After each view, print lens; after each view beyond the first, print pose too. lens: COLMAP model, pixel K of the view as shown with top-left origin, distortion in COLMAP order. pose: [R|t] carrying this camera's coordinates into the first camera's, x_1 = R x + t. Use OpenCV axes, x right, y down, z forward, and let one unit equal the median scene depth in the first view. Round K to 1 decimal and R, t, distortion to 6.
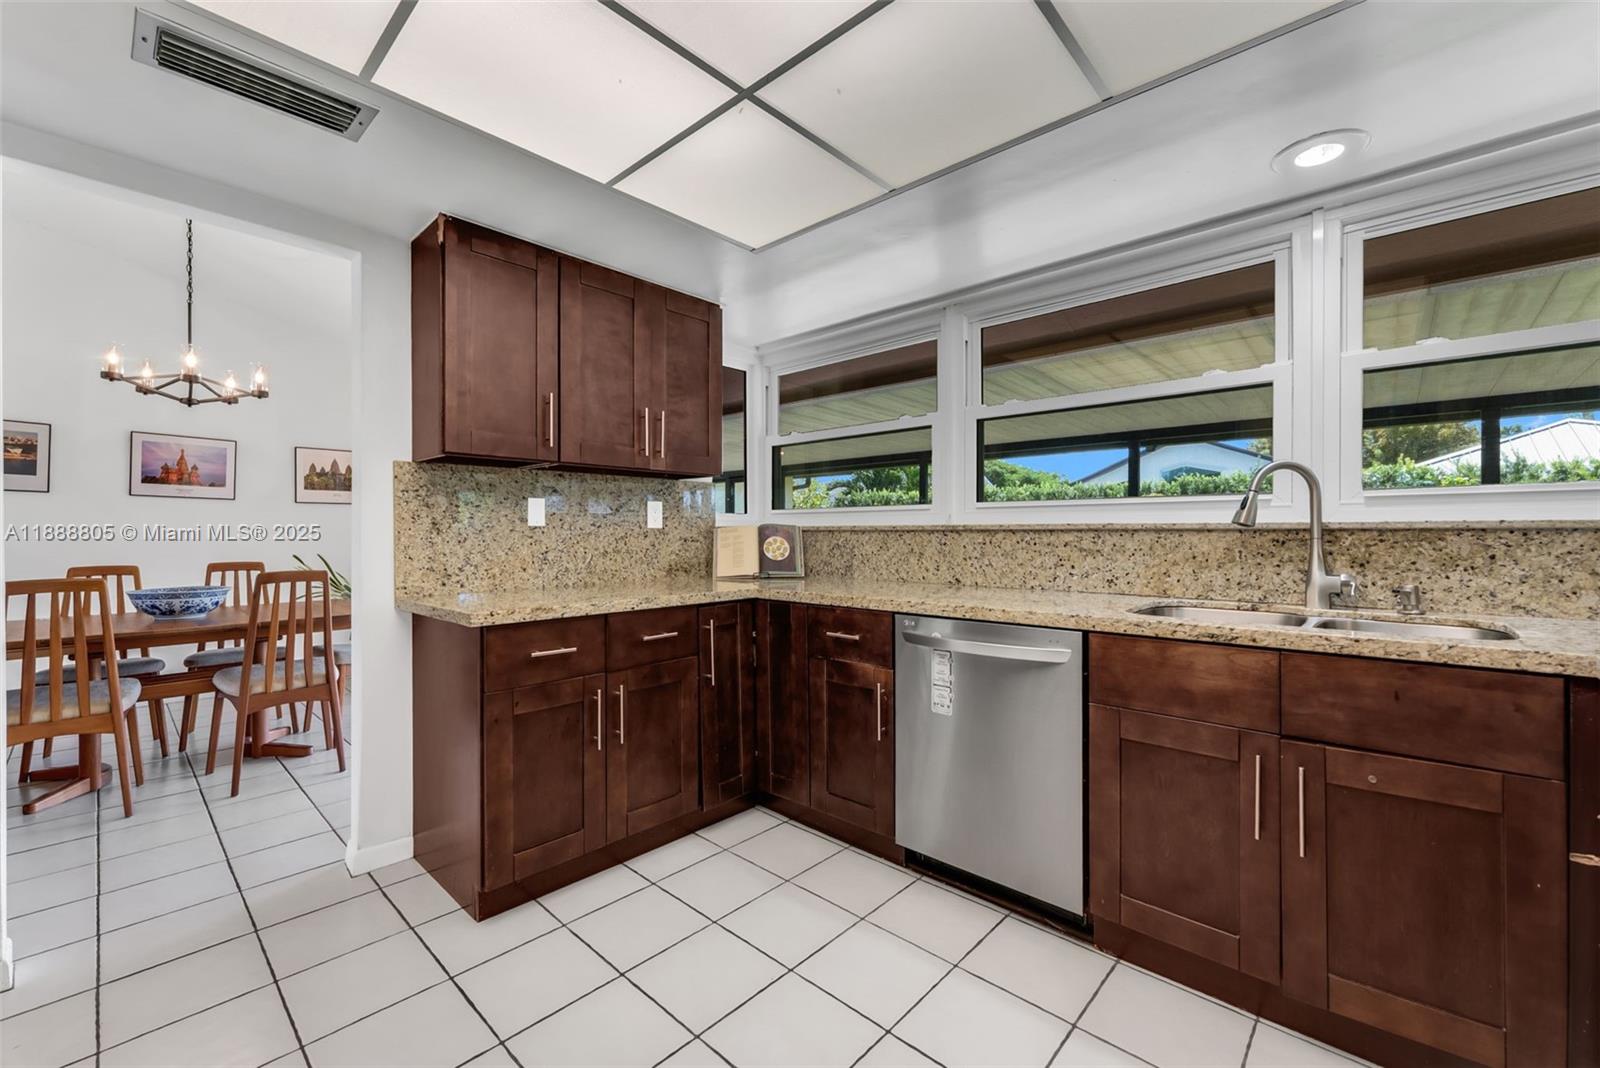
lens RADIAL K [[648.4, 0, 807.1], [0, 648.4, 530.7], [0, 0, 1]] dist [0.001113, 0.000145]
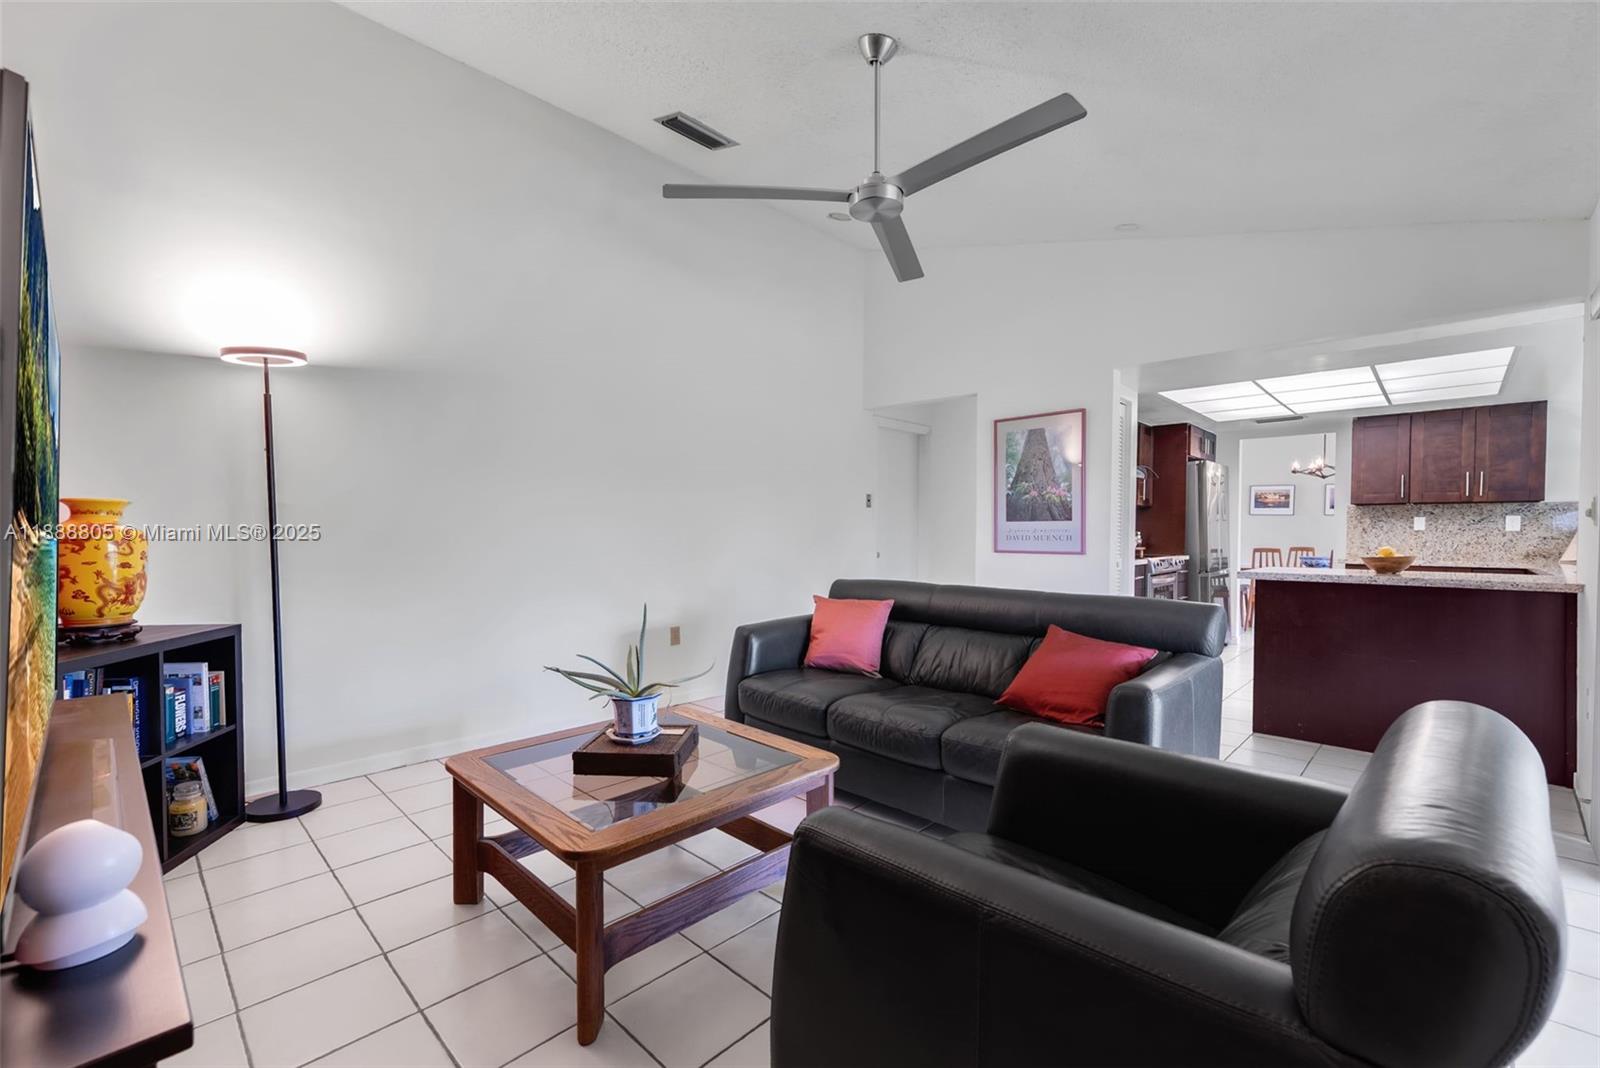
lens RADIAL K [[691.2, 0, 798.5], [0, 691.2, 540.7], [0, 0, 1]] dist [-0.004540, -0.000242]
pose [[-0.016139, 0.014232, -0.999768, 1.741992], [-0.001404, 0.999897, 0.014256, -0.001886], [0.999869, 0.001634, -0.016117, -0.949604]]
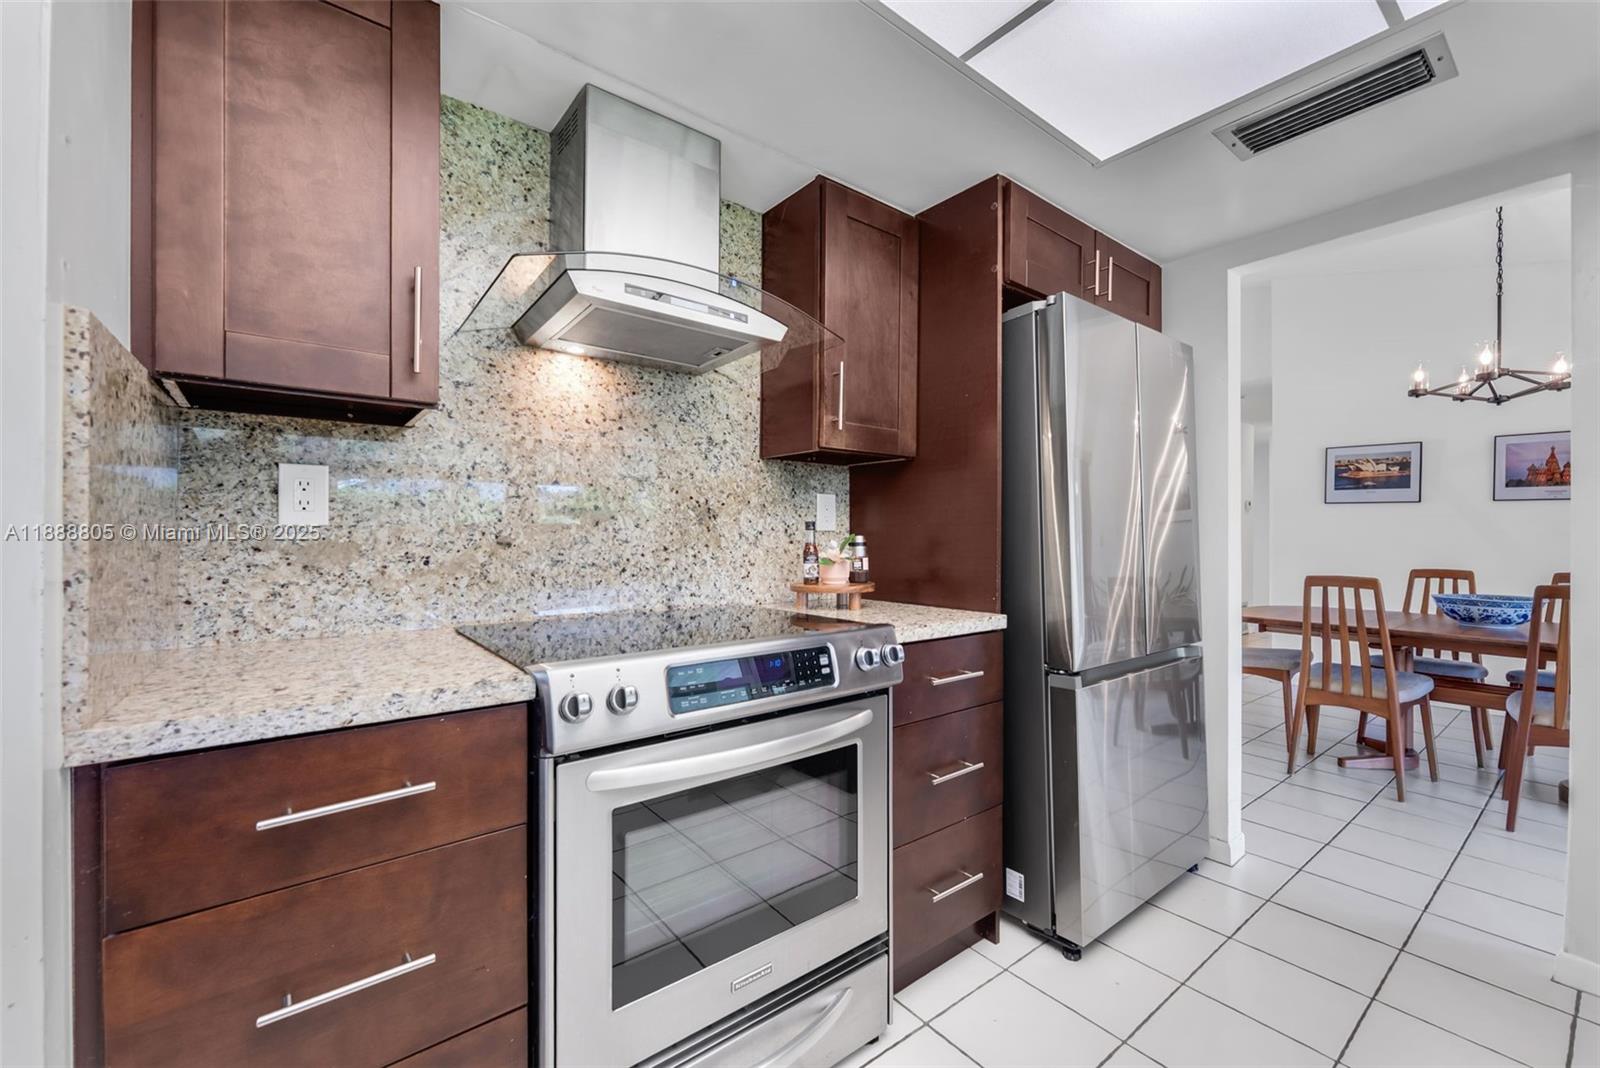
lens RADIAL K [[648.4, 0, 808.4], [0, 648.4, 529.0], [0, 0, 1]] dist [0.001113, 0.000145]
pose [[-0.158519, -0.011740, -0.987286, 0.155498], [0.000551, 0.999928, -0.011979, 0.000692], [0.987356, -0.002443, -0.158501, 0.174134]]
